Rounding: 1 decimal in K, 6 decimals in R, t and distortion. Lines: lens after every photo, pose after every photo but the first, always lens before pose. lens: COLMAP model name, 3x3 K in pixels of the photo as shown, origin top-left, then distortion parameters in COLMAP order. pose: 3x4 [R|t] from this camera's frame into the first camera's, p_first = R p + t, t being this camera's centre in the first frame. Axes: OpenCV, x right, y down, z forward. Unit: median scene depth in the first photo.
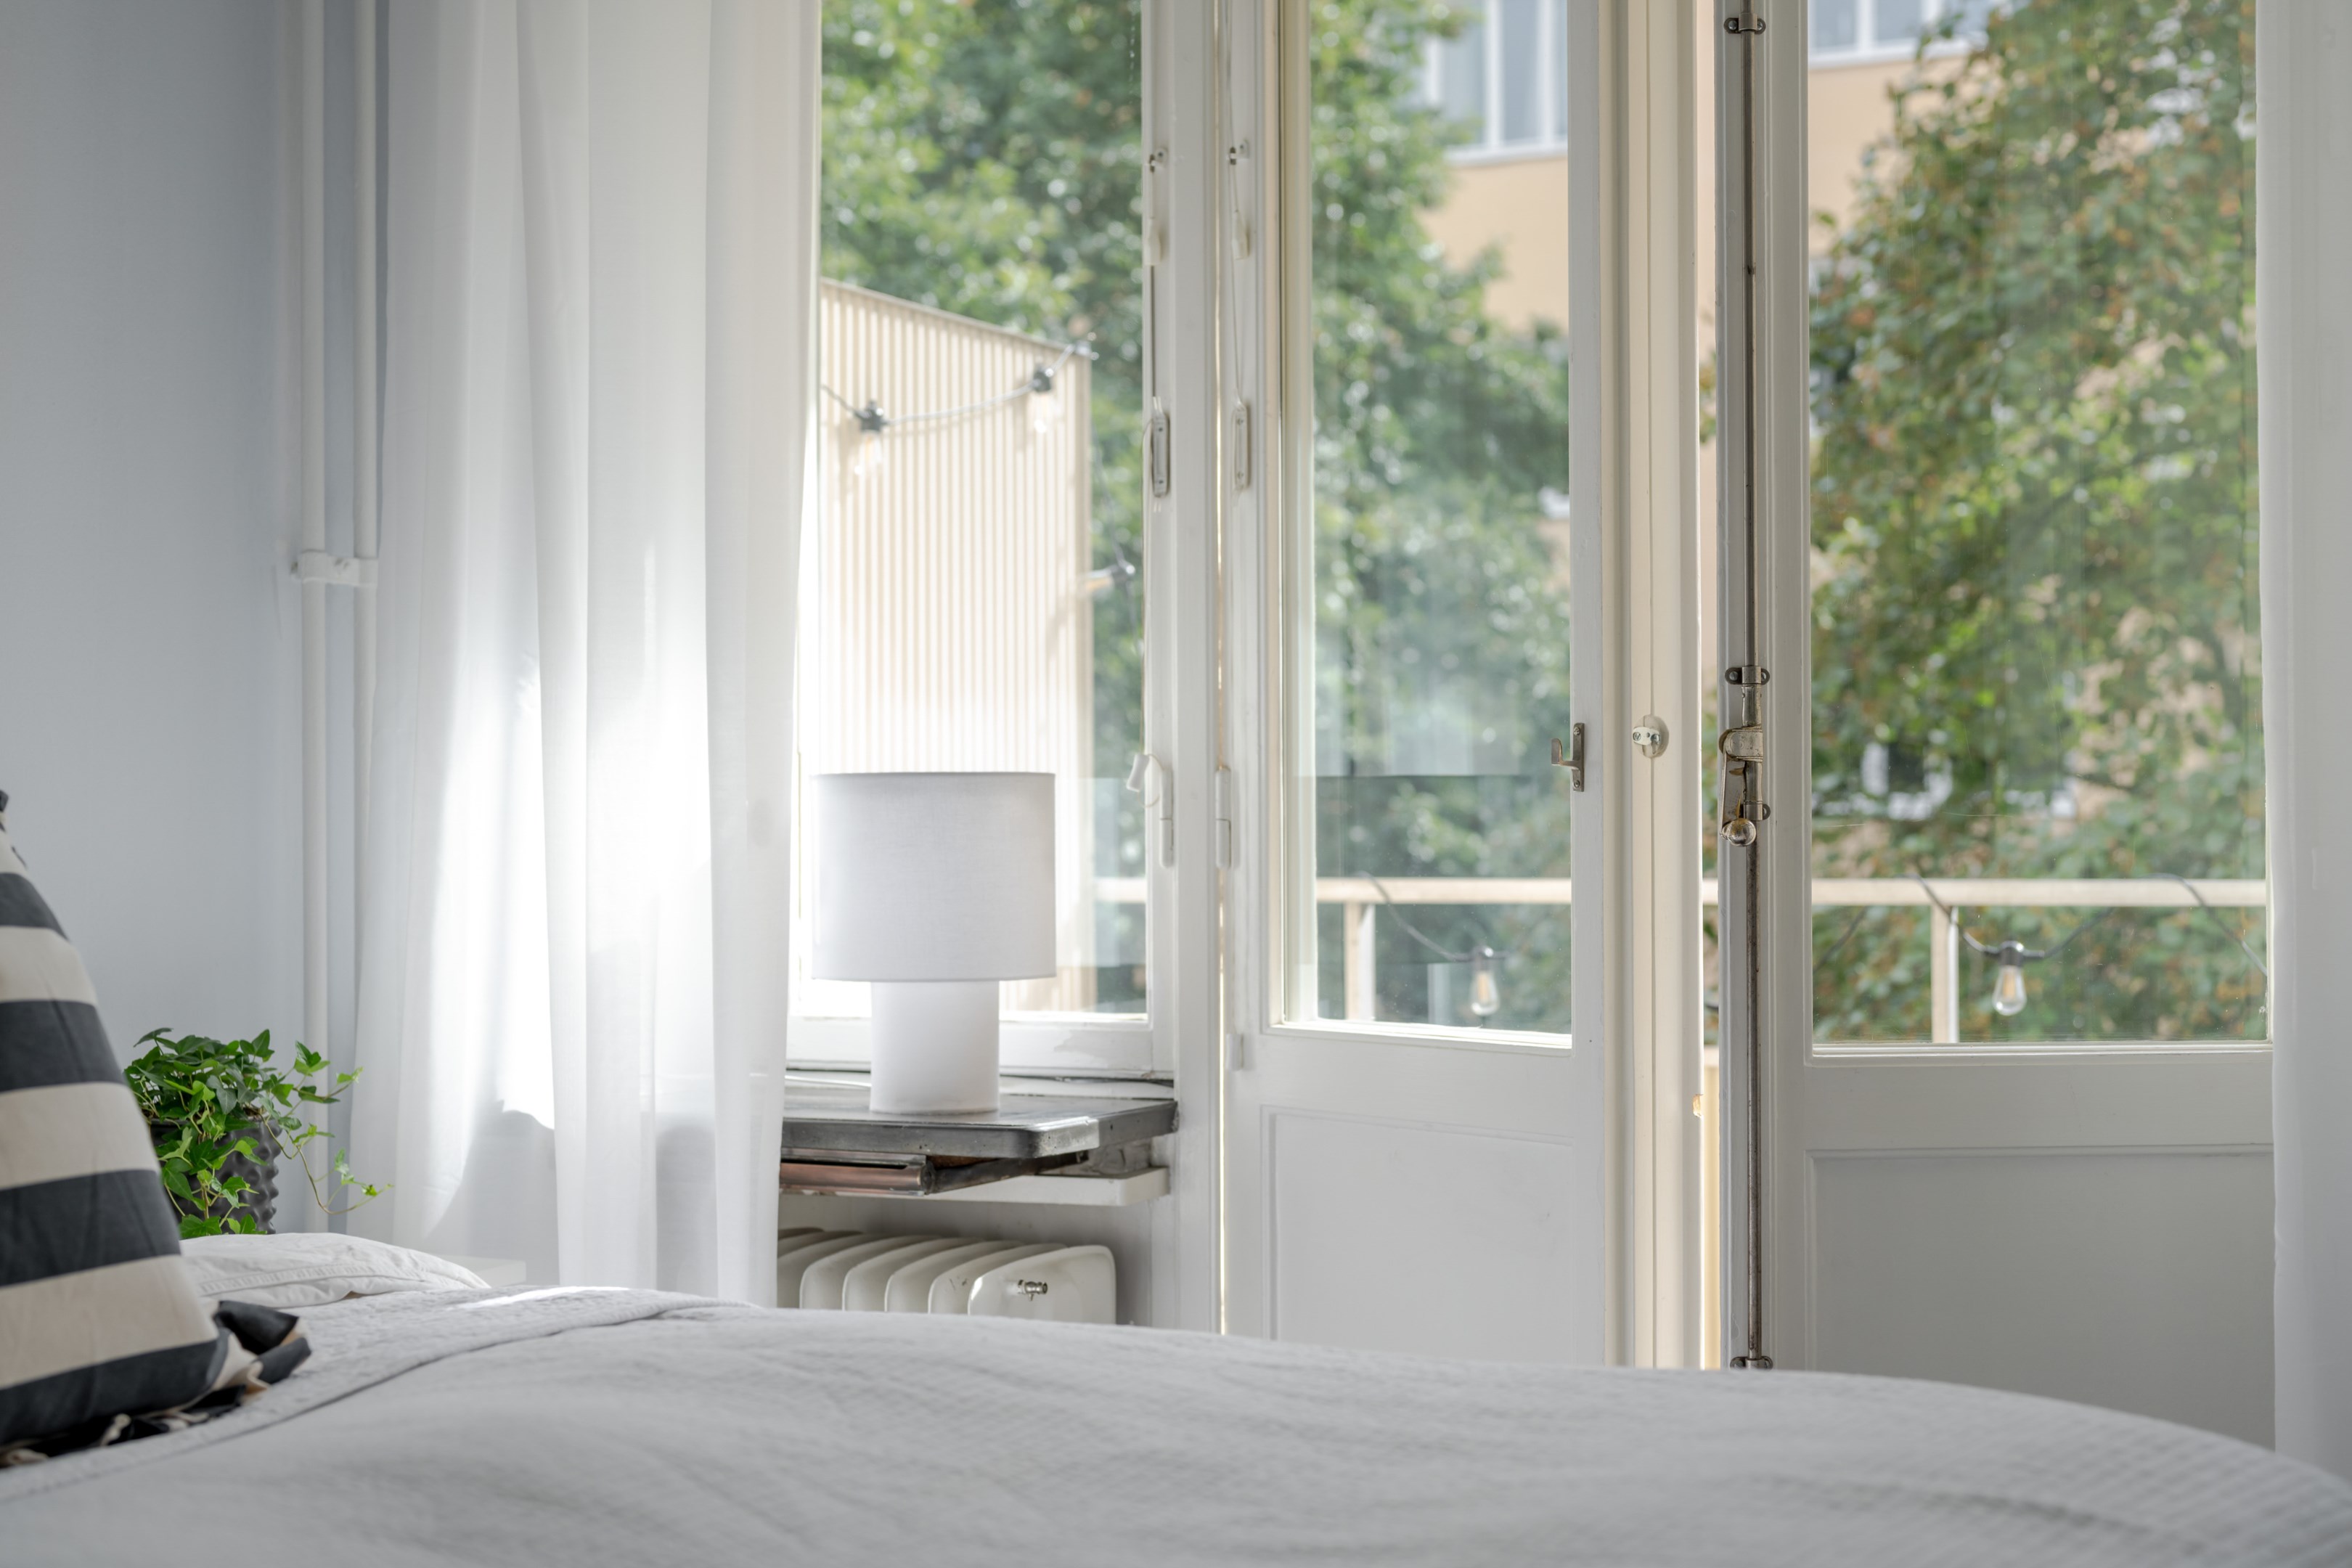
lens RADIAL K [[3323.9, 0, 1176.0], [0, 3323.9, 784.0], [0, 0, 1]] dist [-0.021379, -0.018568]
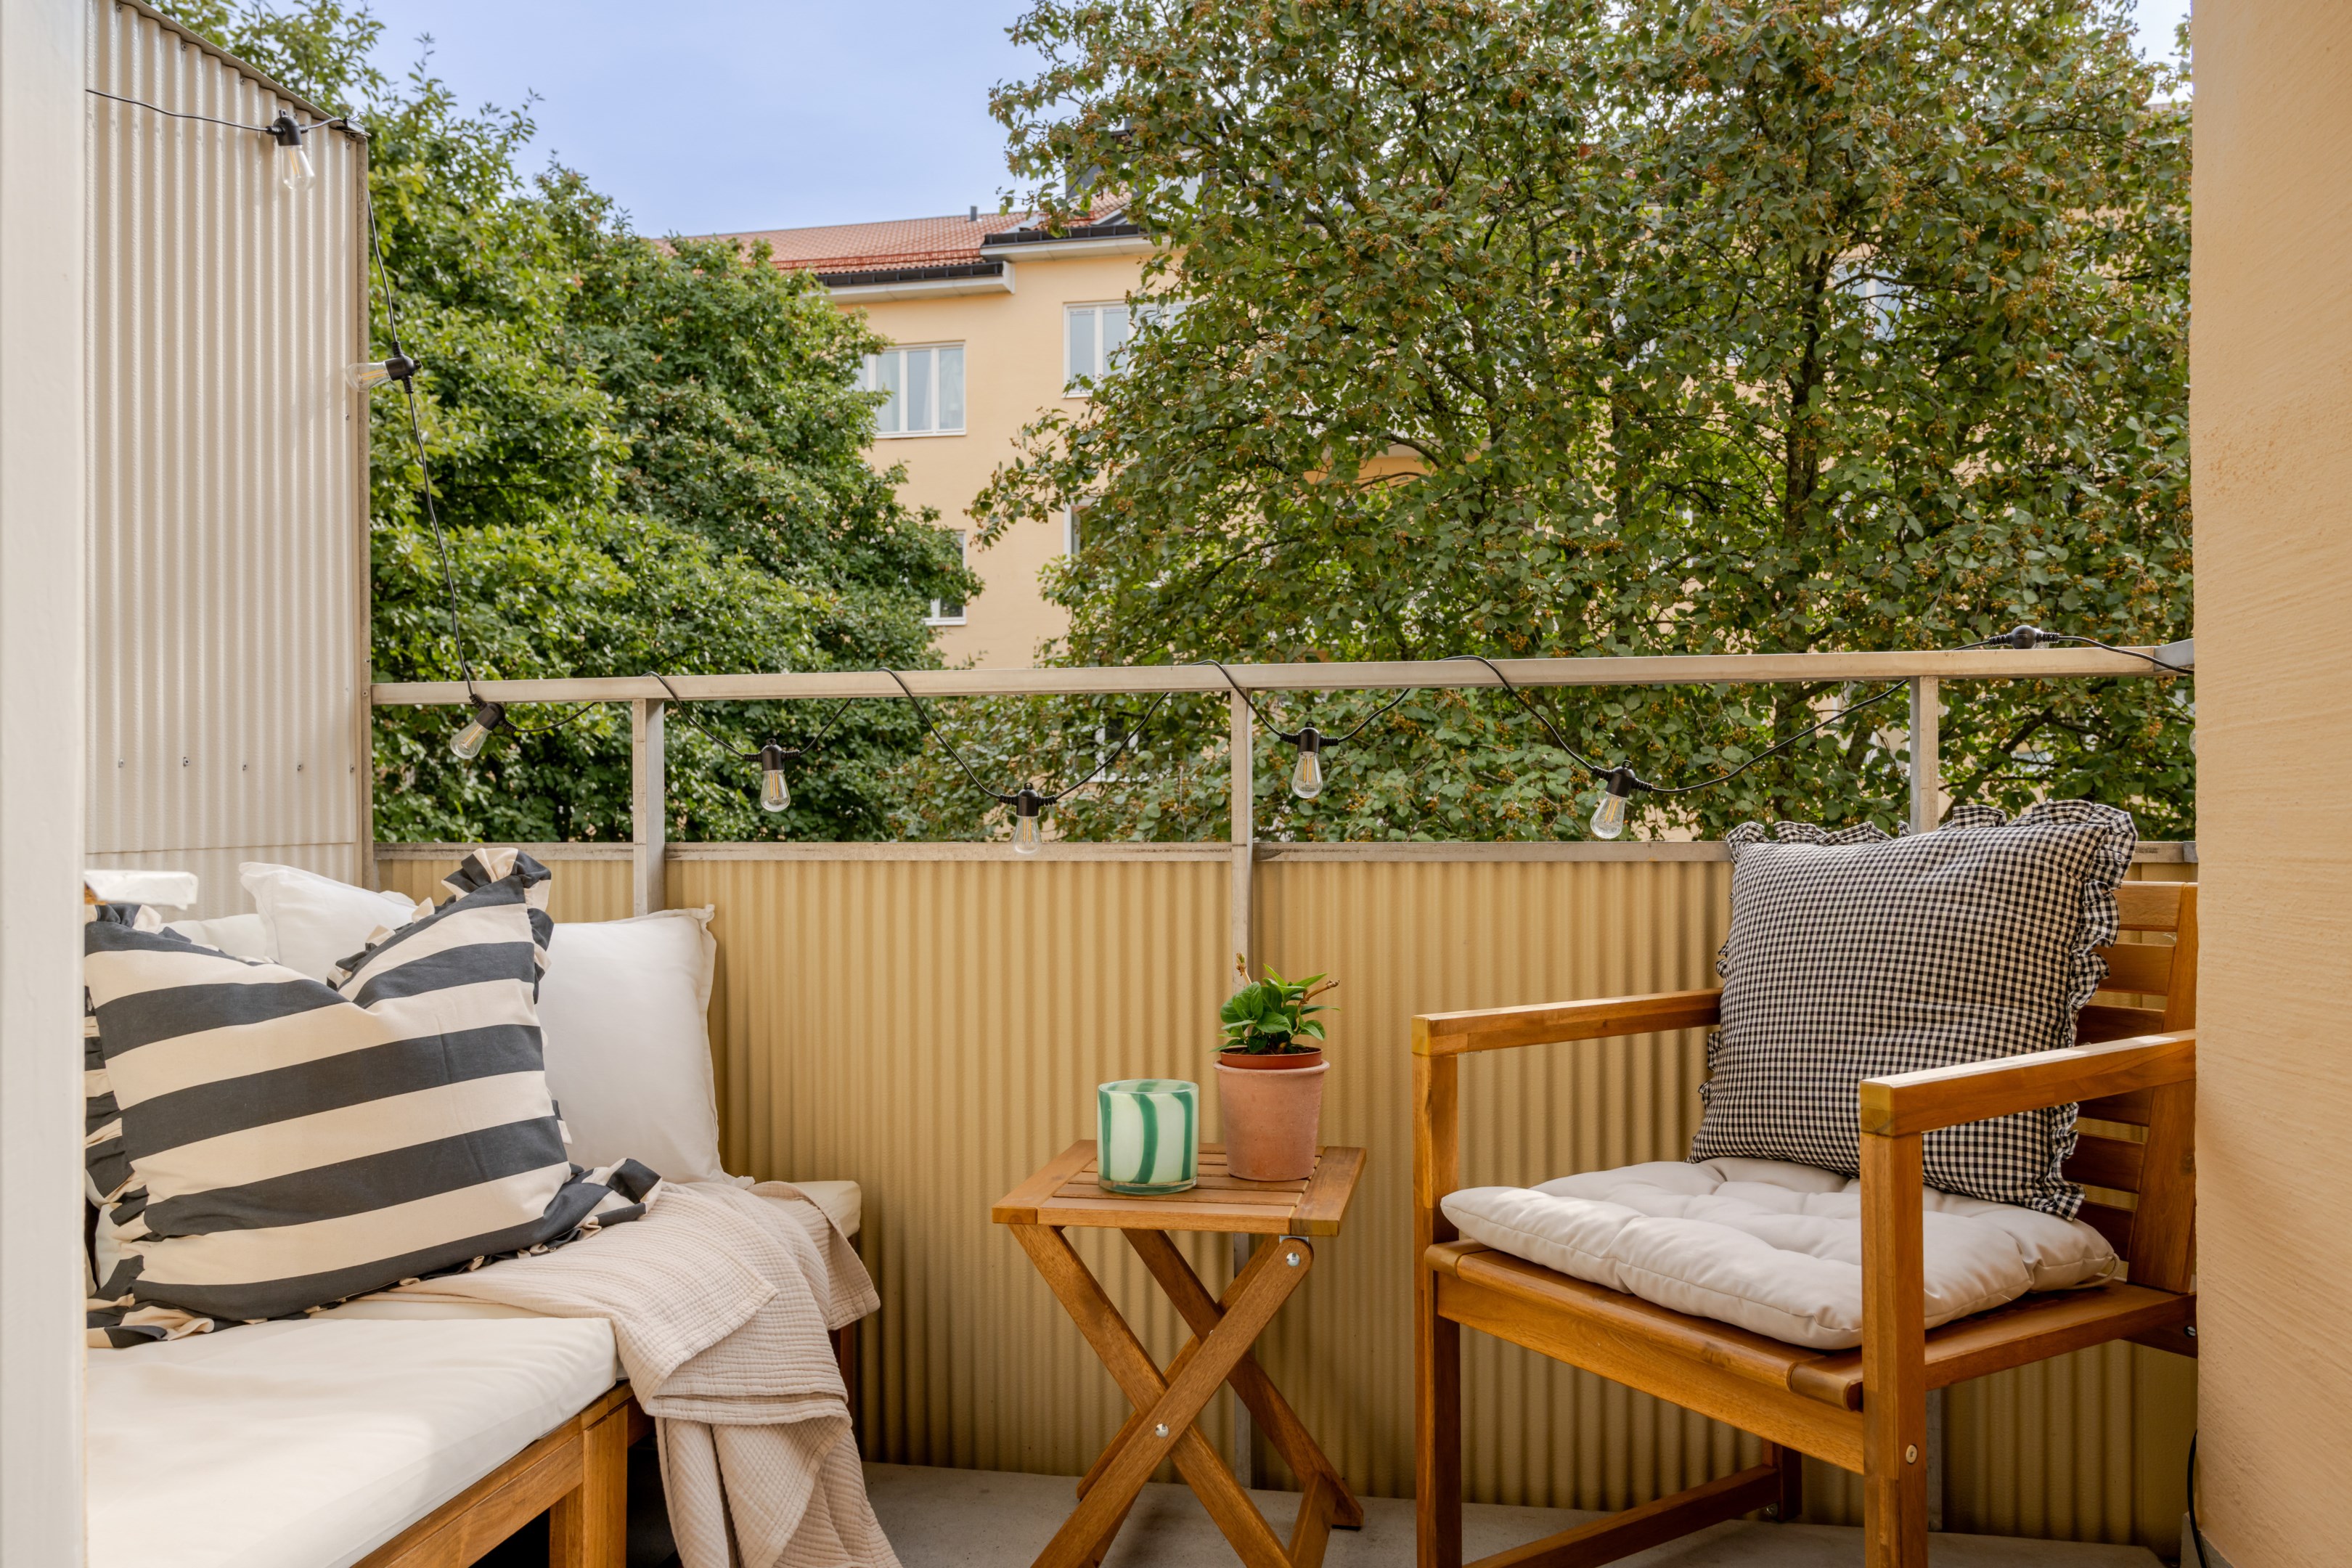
lens RADIAL K [[1565.2, 0, 1176.0], [0, 1565.2, 784.0], [0, 0, 1]] dist [-0.003473, -0.004755]
pose [[0.966692, -0.001429, 0.255937, 0.042430], [0.002346, 0.999992, -0.003278, 0.030145], [-0.255931, 0.003770, 0.966688, 0.253570]]
